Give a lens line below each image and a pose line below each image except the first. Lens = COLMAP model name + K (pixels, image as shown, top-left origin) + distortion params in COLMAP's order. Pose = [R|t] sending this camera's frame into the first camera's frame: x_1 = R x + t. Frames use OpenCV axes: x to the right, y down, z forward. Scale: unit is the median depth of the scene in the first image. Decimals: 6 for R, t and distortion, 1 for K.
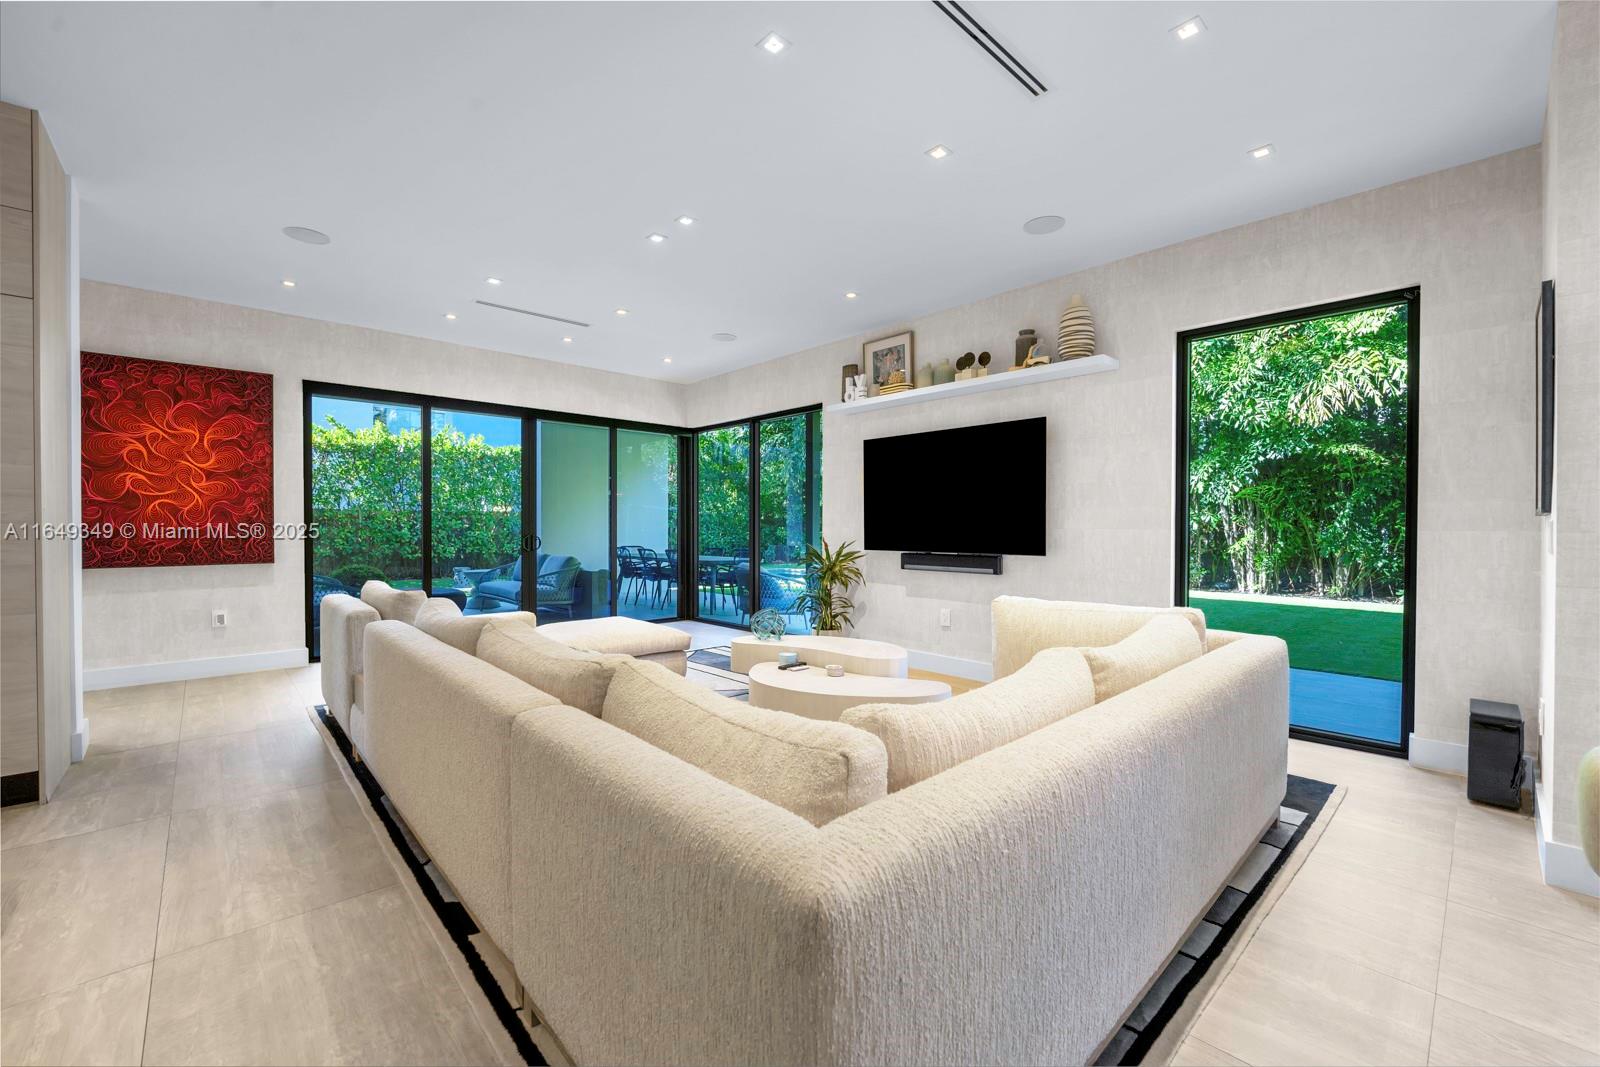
lens RADIAL K [[647.3, 0, 805.8], [0, 647.3, 534.0], [0, 0, 1]] dist [-0.008851, -0.000116]
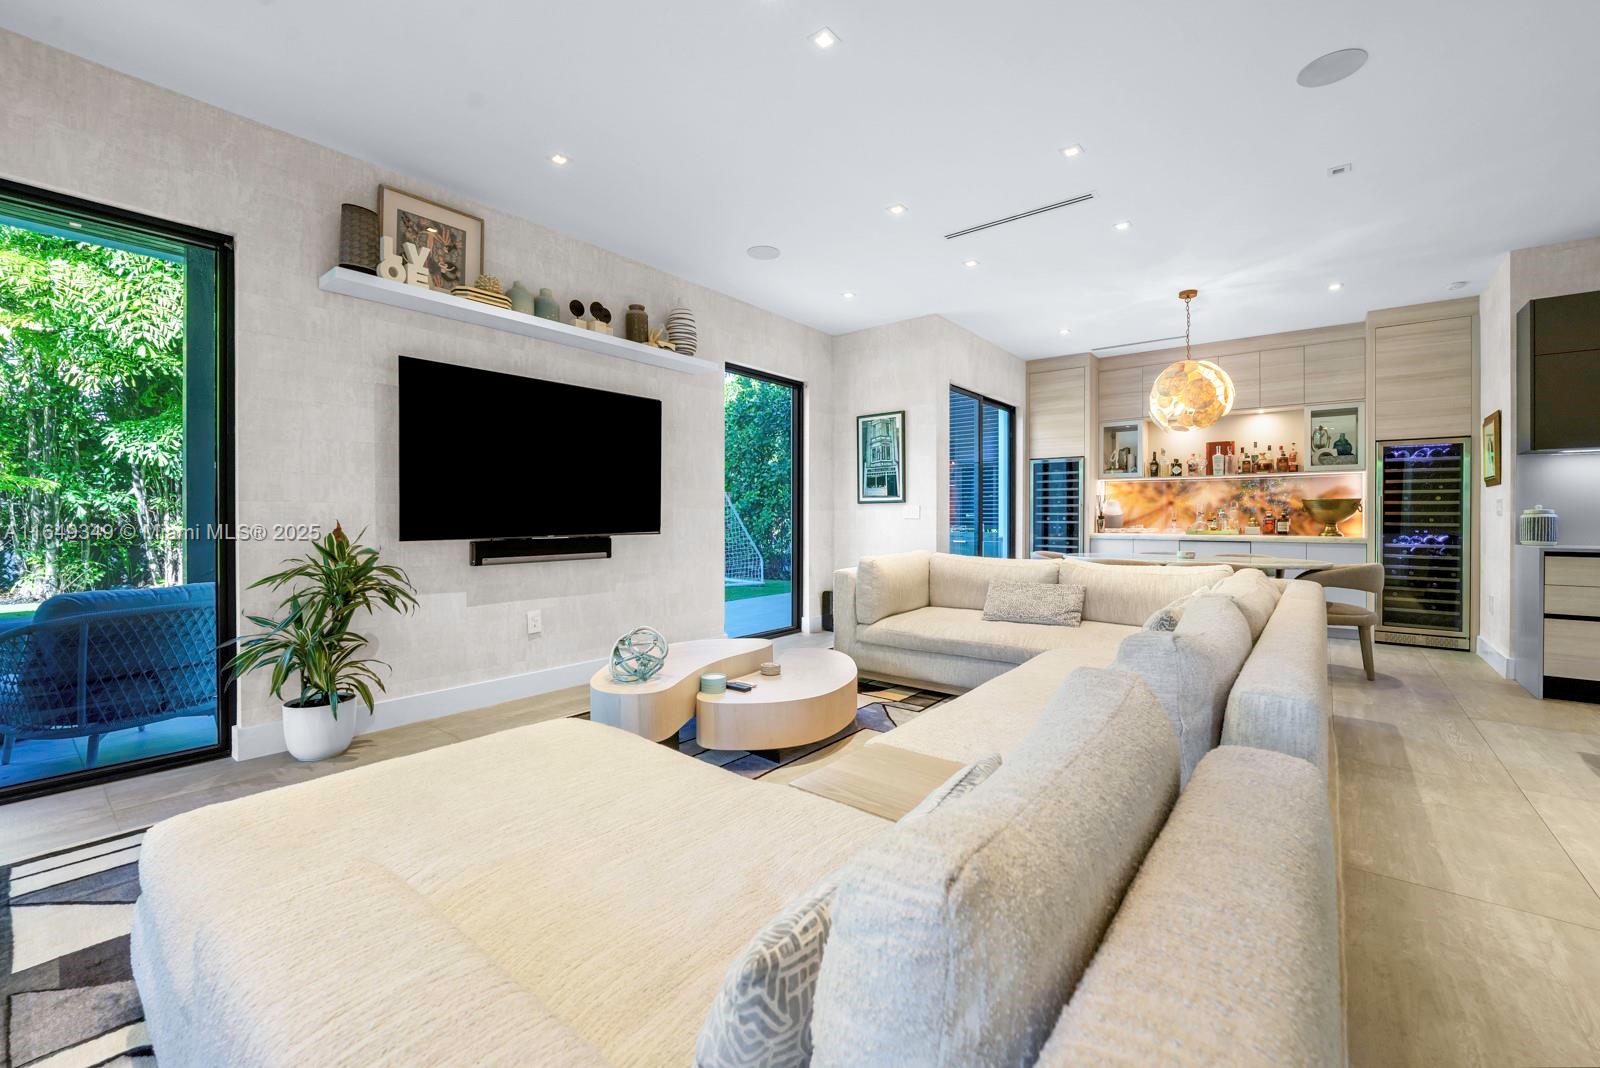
lens RADIAL K [[657.0, 0, 802.7], [0, 657.0, 524.3], [0, 0, 1]] dist [-0.008536, -0.000080]
pose [[-0.148335, -0.009414, 0.988892, -0.487025], [0.013295, 0.999845, 0.011513, 0.006297], [-0.988848, 0.014855, -0.148187, 0.641908]]
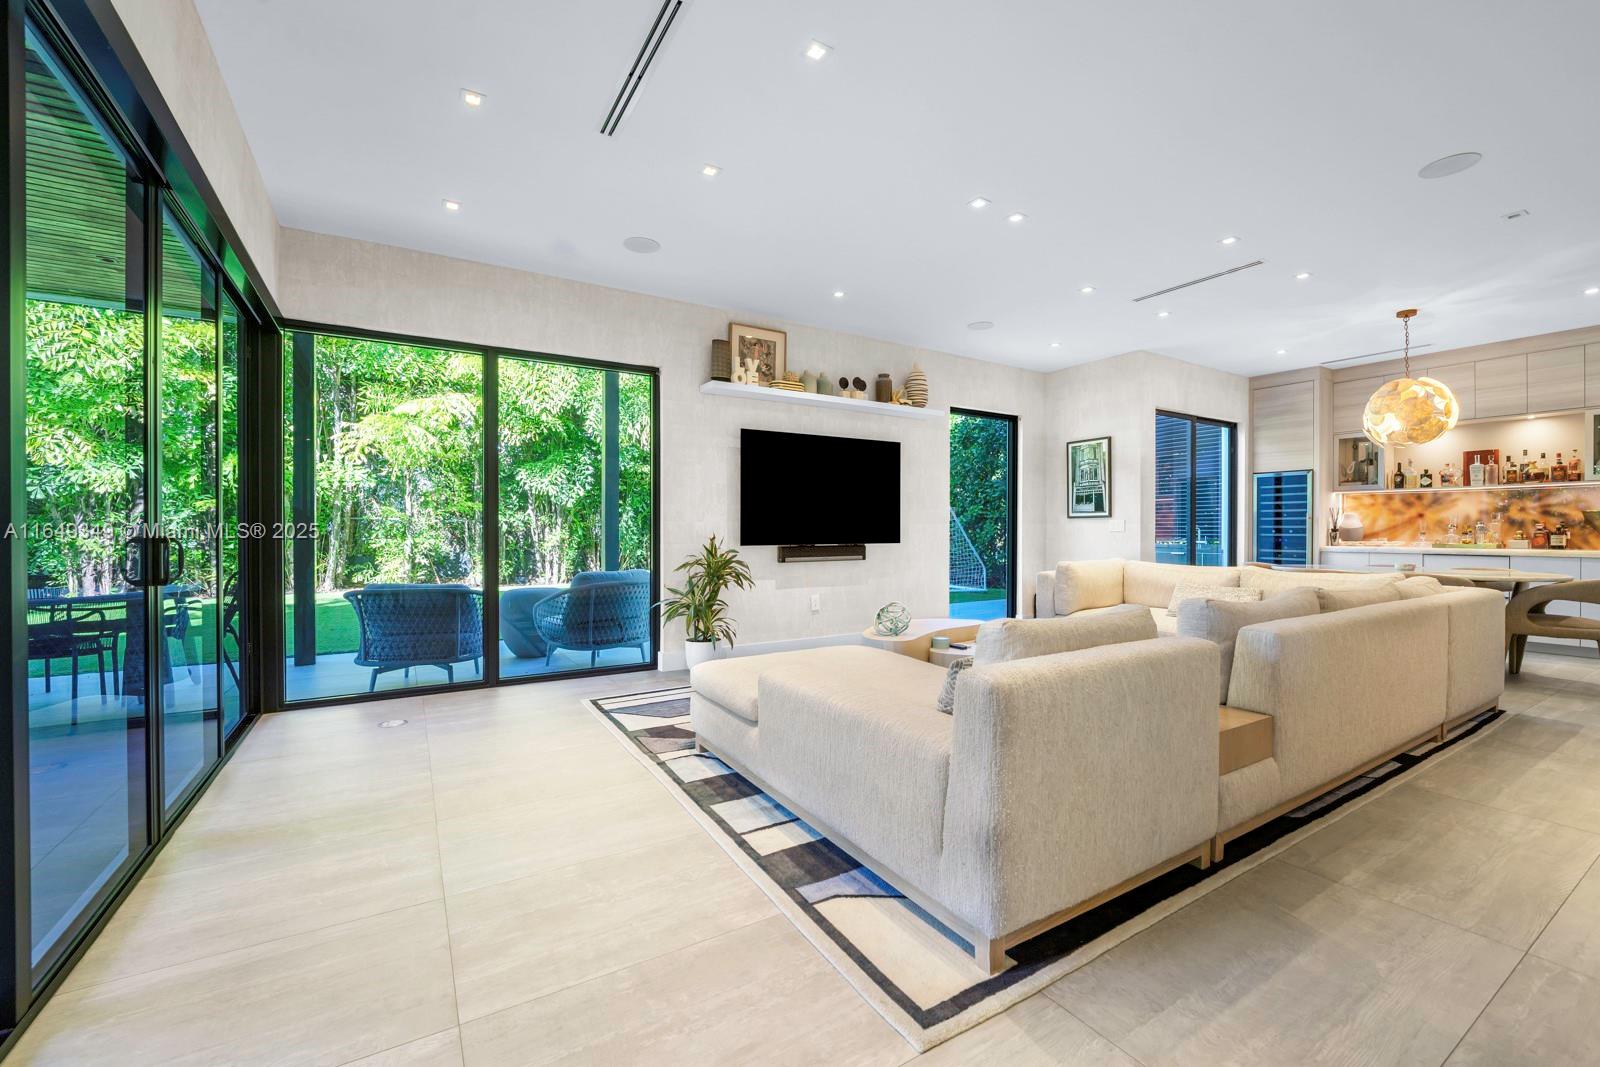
lens RADIAL K [[647.7, 0, 804.6], [0, 647.7, 538.3], [0, 0, 1]] dist [-0.007748, 0.000008]
pose [[0.189680, -0.012210, 0.981770, -0.714710], [0.013322, 0.999863, 0.009861, 0.005071], [-0.981756, 0.011209, 0.189816, 0.647341]]
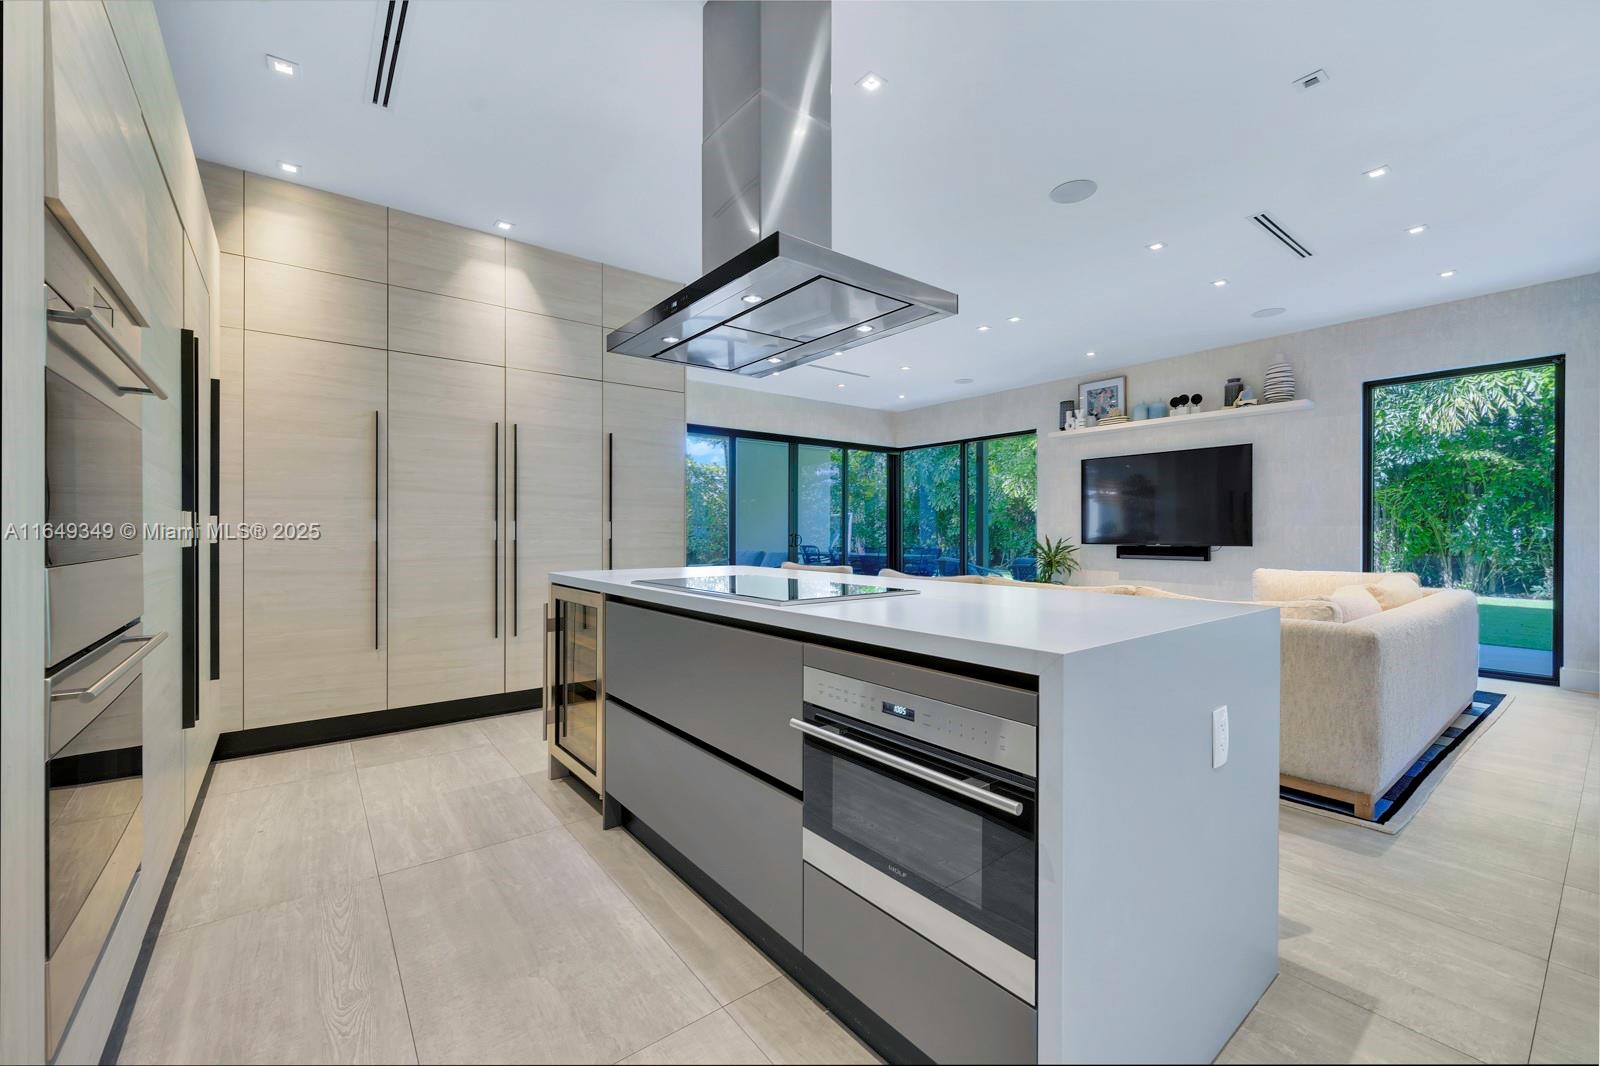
lens RADIAL K [[648.2, 0, 810.1], [0, 648.2, 531.6], [0, 0, 1]] dist [-0.000577, 0.003481]
pose [[0.996427, -0.001869, -0.084441, -0.299996], [0.001029, 0.999950, -0.009988, 0.010802], [0.084456, 0.009865, 0.996378, -0.294839]]
